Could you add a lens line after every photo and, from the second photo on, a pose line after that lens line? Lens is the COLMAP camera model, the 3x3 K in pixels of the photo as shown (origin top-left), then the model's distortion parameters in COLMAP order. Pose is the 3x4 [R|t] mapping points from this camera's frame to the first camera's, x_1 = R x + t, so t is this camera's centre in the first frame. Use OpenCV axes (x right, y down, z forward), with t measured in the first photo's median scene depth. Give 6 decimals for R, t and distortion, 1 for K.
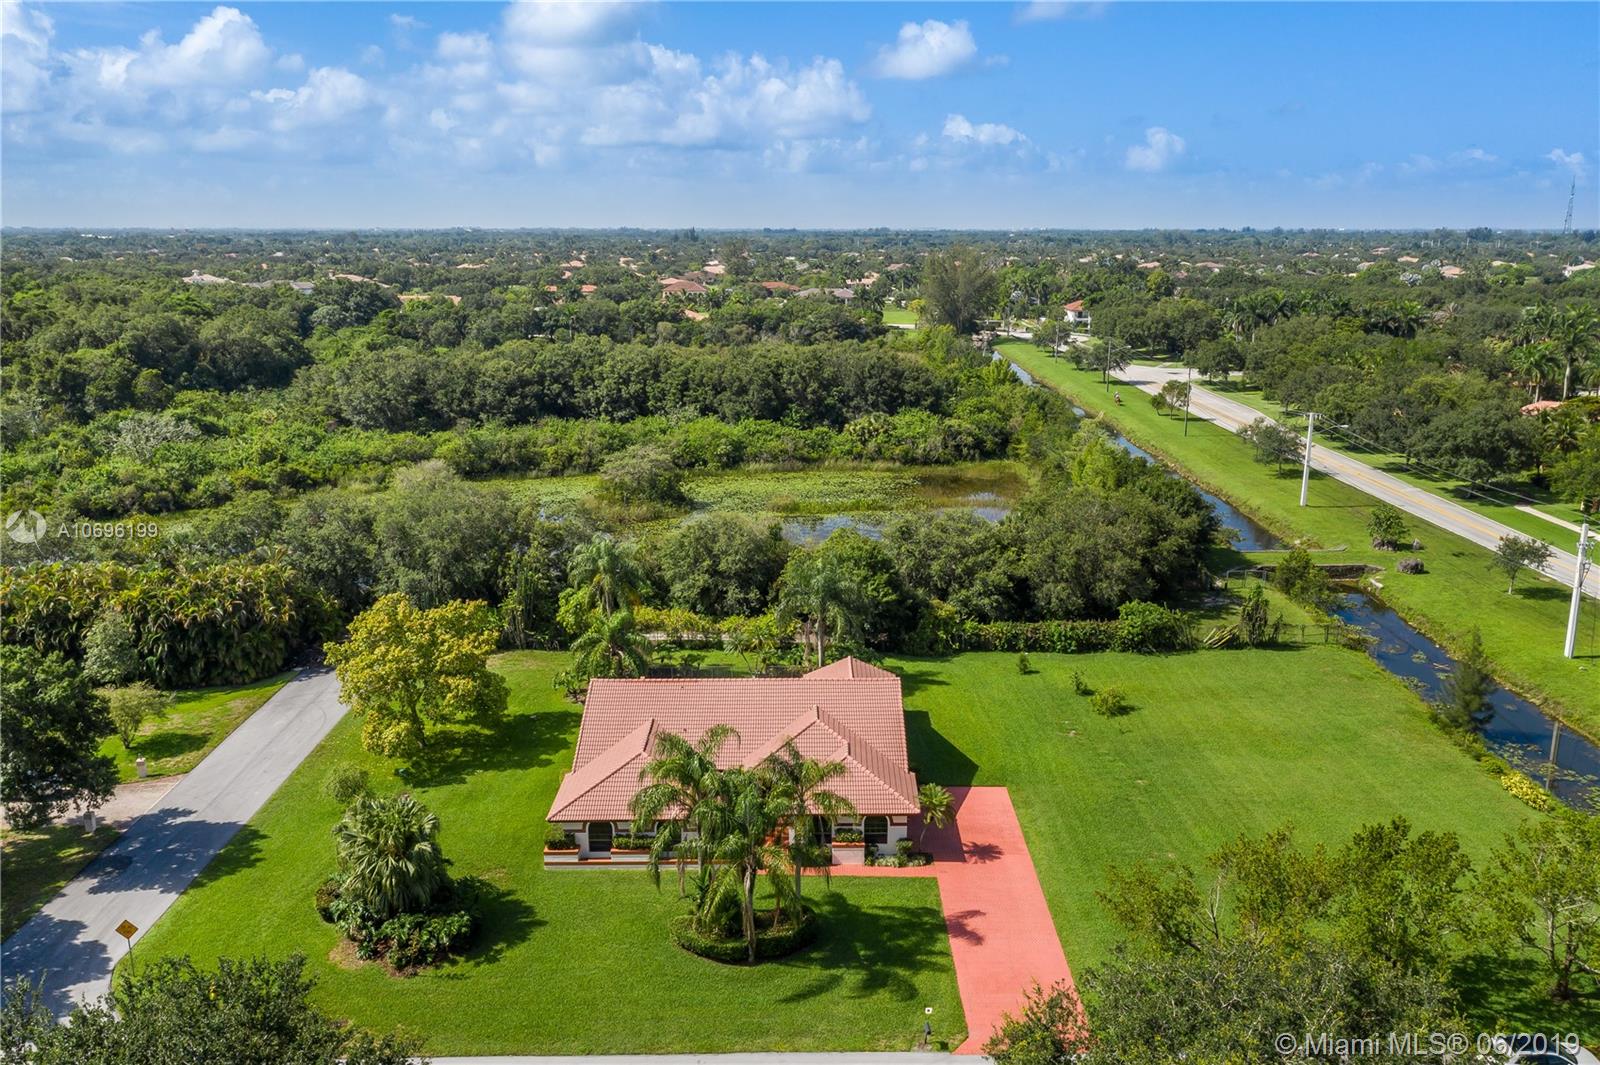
lens RADIAL K [[1263.1, 0, 800.0], [0, 1263.1, 532.5], [0, 0, 1]] dist [-0.005914, 0.001249]
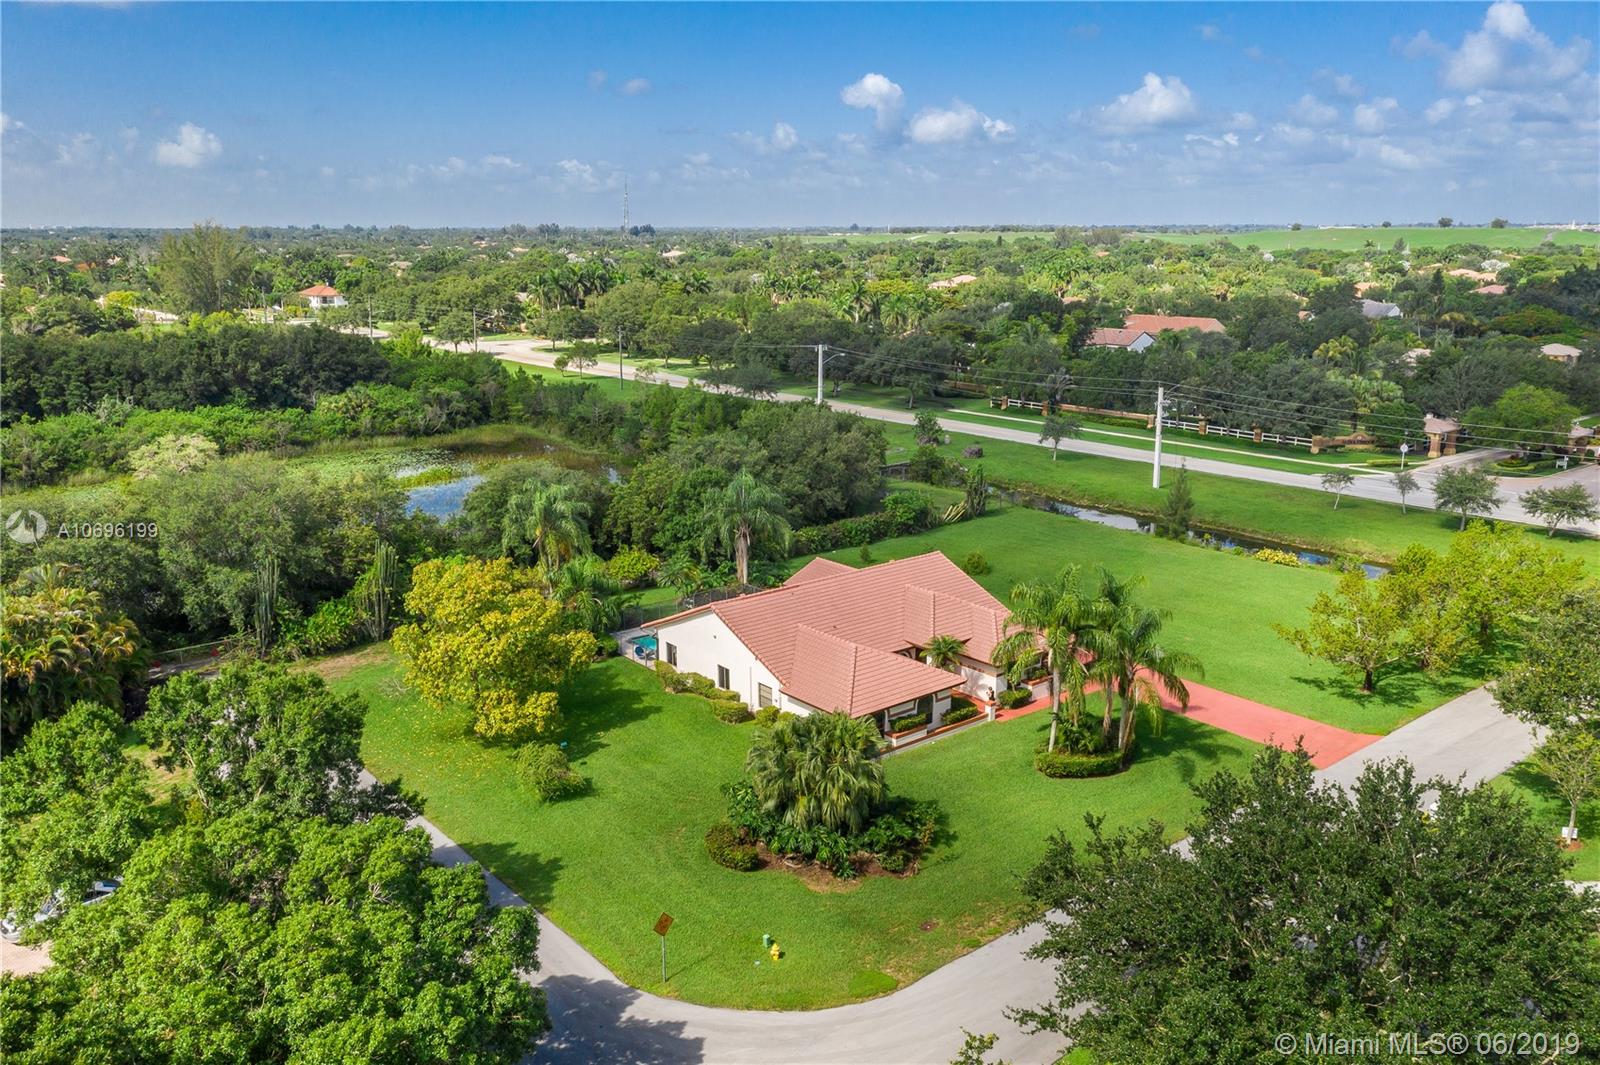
lens RADIAL K [[1263.1, 0, 800.0], [0, 1263.1, 532.5], [0, 0, 1]] dist [-0.005914, 0.001249]
pose [[0.774347, -0.146872, 0.615479, -0.255500], [0.145582, 0.987947, 0.052595, 0.008353], [-0.615786, 0.048876, 0.786396, 0.076906]]
